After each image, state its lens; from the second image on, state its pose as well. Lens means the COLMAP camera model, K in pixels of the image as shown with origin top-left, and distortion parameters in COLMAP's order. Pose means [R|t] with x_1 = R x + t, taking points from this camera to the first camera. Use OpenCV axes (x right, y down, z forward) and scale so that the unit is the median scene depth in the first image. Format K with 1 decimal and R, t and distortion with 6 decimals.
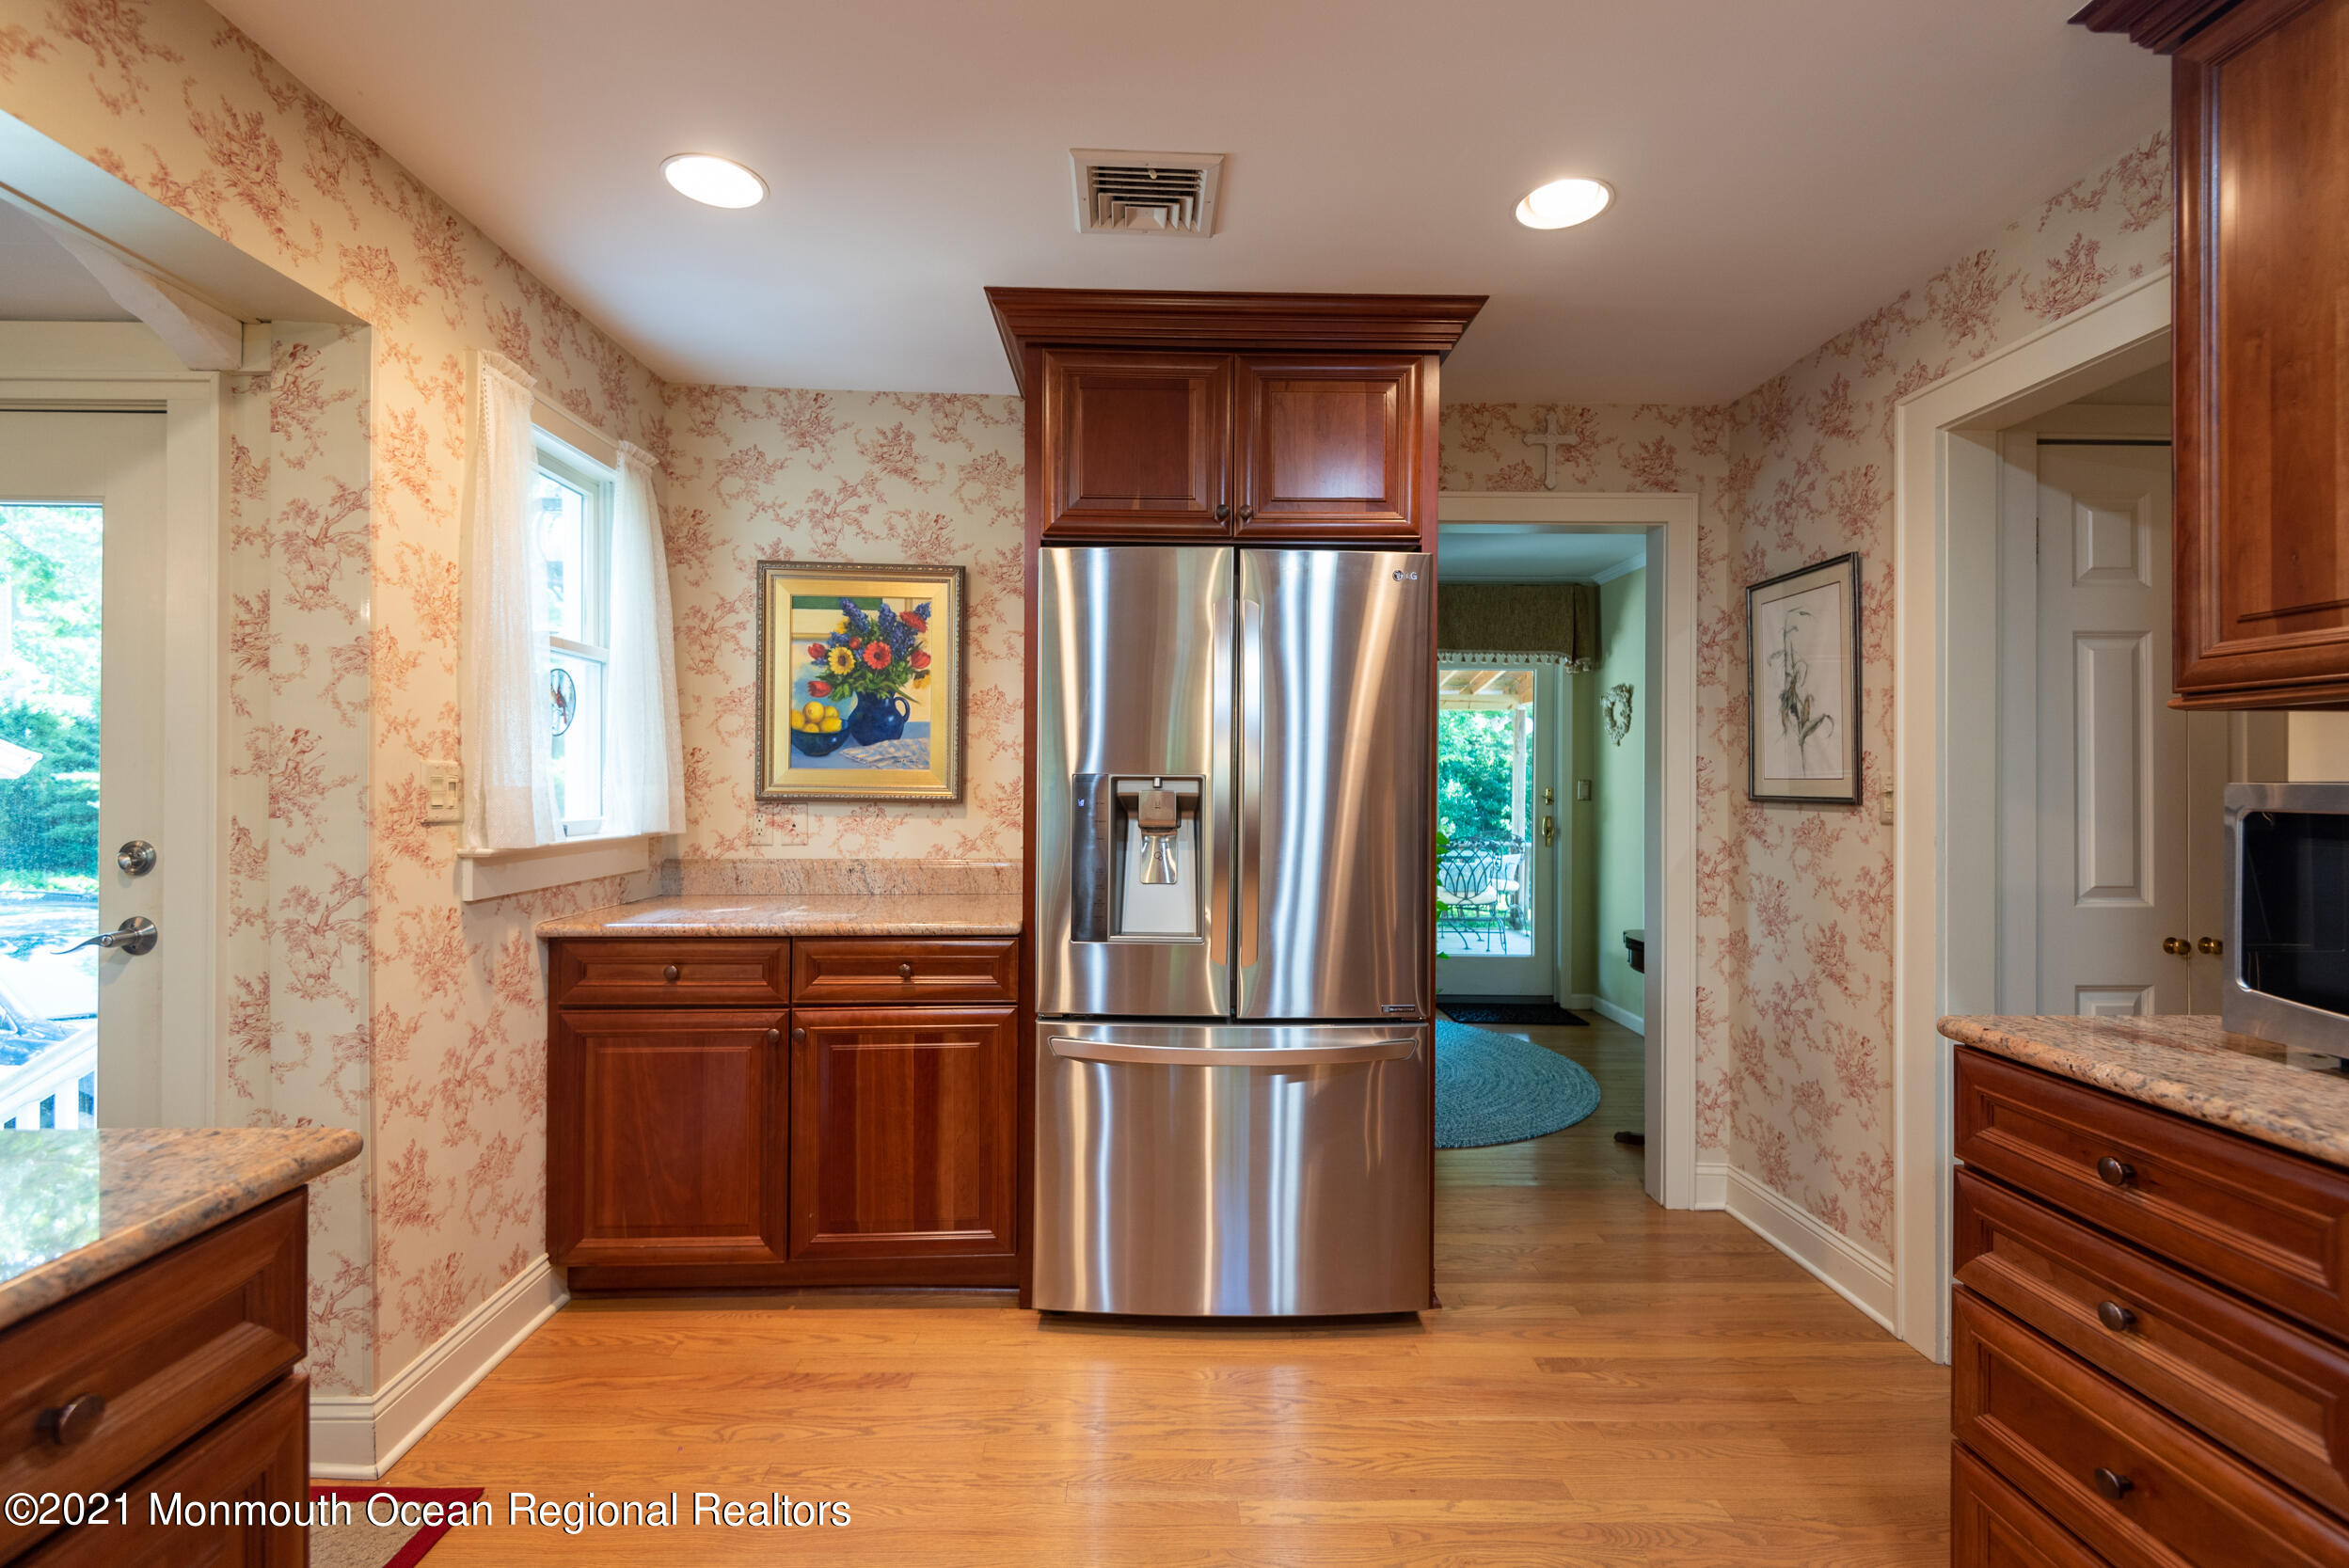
lens RADIAL K [[1060.9, 0, 1172.2], [0, 1060.9, 779.1], [0, 0, 1]] dist [0.005359, -0.000055]
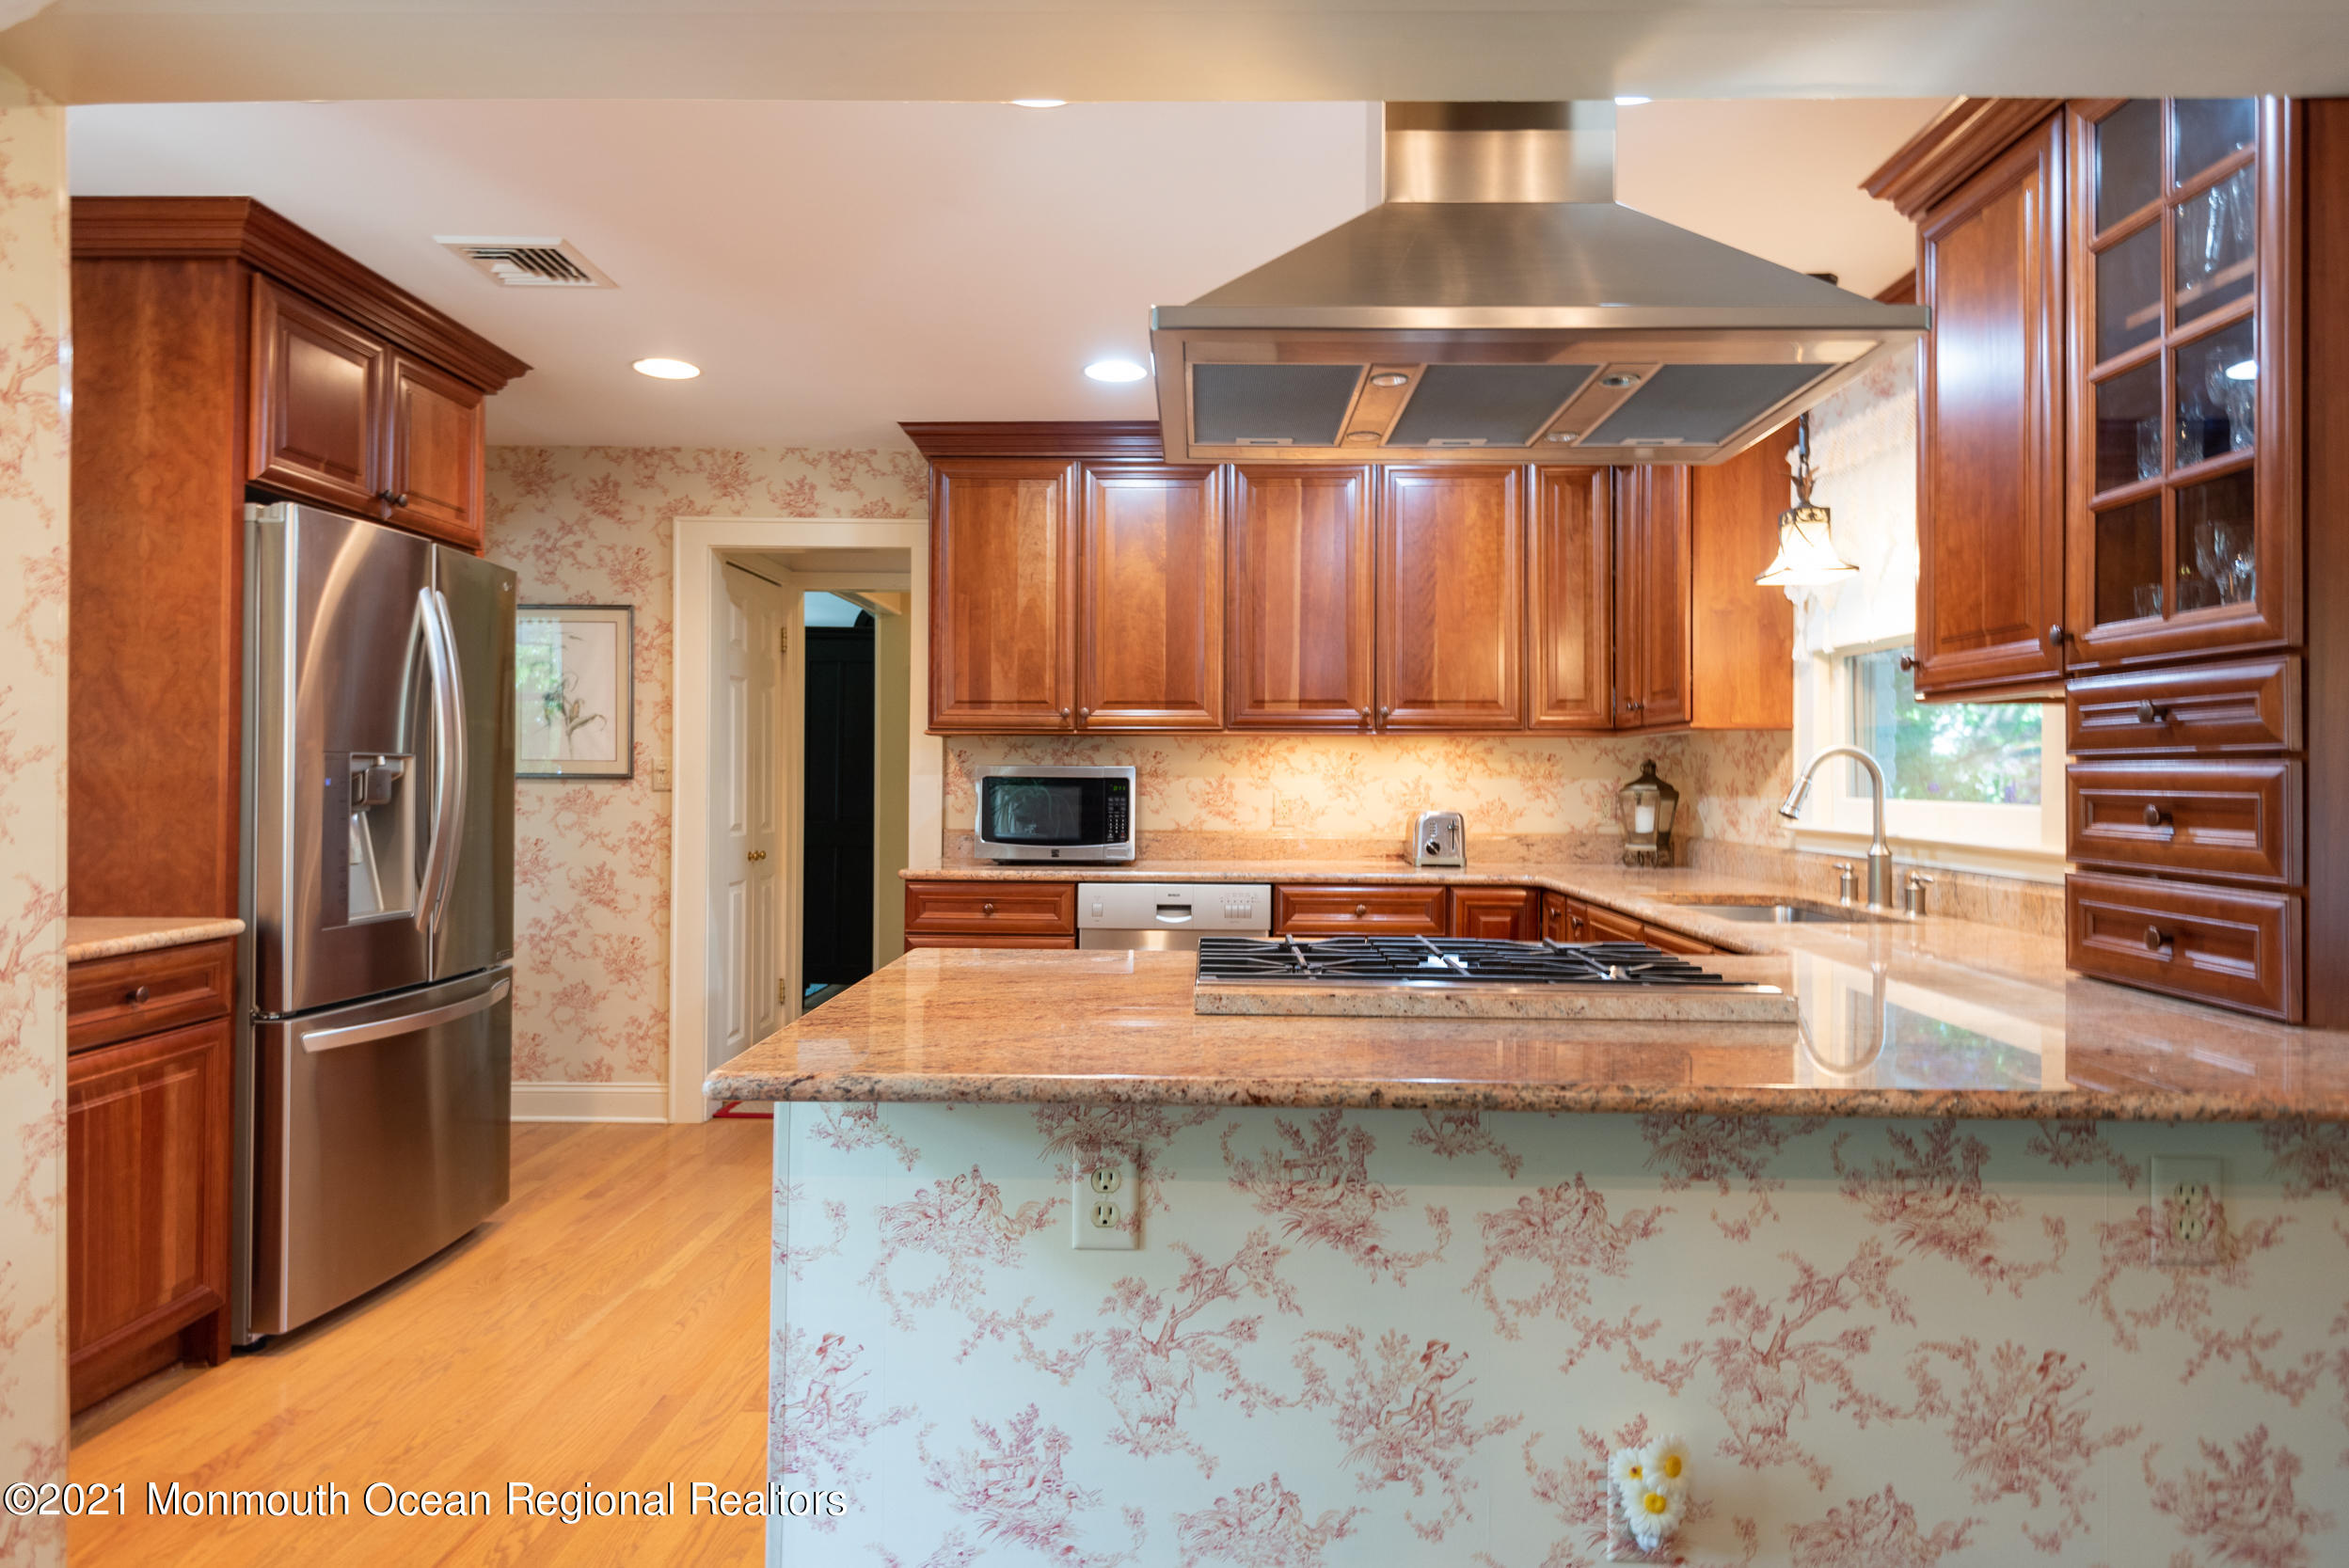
lens RADIAL K [[1416.8, 0, 1176.9], [0, 1416.8, 772.7], [0, 0, 1]] dist [0.000617, 0.000280]
pose [[0.042460, -0.003684, 0.999091, -1.253948], [-0.008361, 0.999957, 0.004042, 0.001799], [-0.999063, -0.008525, 0.042428, 0.170560]]
